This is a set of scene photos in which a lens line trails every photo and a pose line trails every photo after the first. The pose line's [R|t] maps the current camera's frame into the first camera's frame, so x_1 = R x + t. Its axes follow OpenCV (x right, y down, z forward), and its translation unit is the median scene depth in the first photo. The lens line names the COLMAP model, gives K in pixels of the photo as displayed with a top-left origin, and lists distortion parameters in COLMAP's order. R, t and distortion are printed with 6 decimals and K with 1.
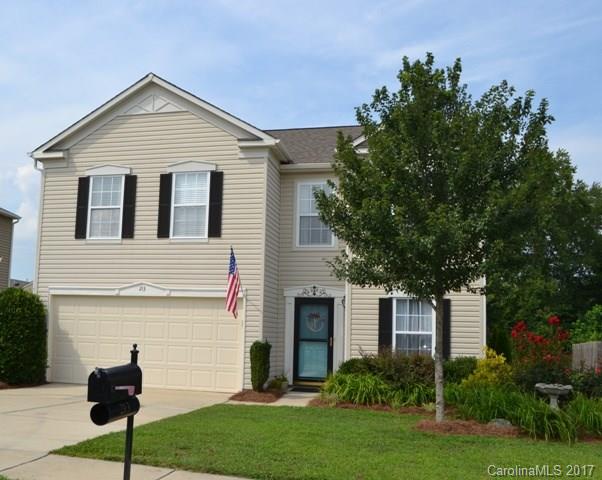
lens RADIAL K [[634.8, 0, 297.2], [0, 634.8, 269.1], [0, 0, 1]] dist [-0.057891, 0.000000]
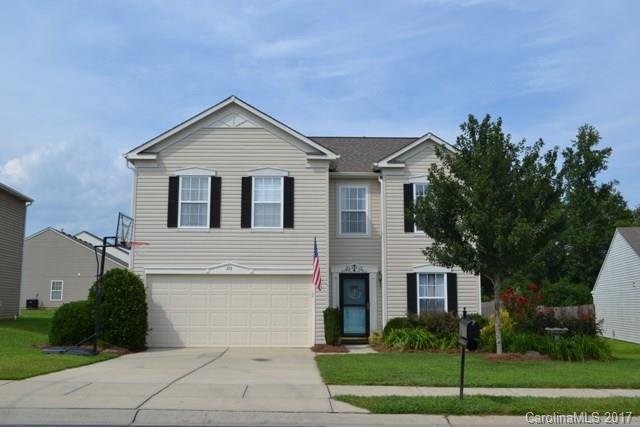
lens RADIAL K [[604.1, 0, 319.0], [0, 604.1, 222.0], [0, 0, 1]] dist [-0.040828, -0.003218]
pose [[0.959819, 0.010243, 0.280432, -0.406883], [-0.001859, 0.999544, -0.030145, -0.024565], [-0.280613, 0.028413, 0.959400, -0.195689]]
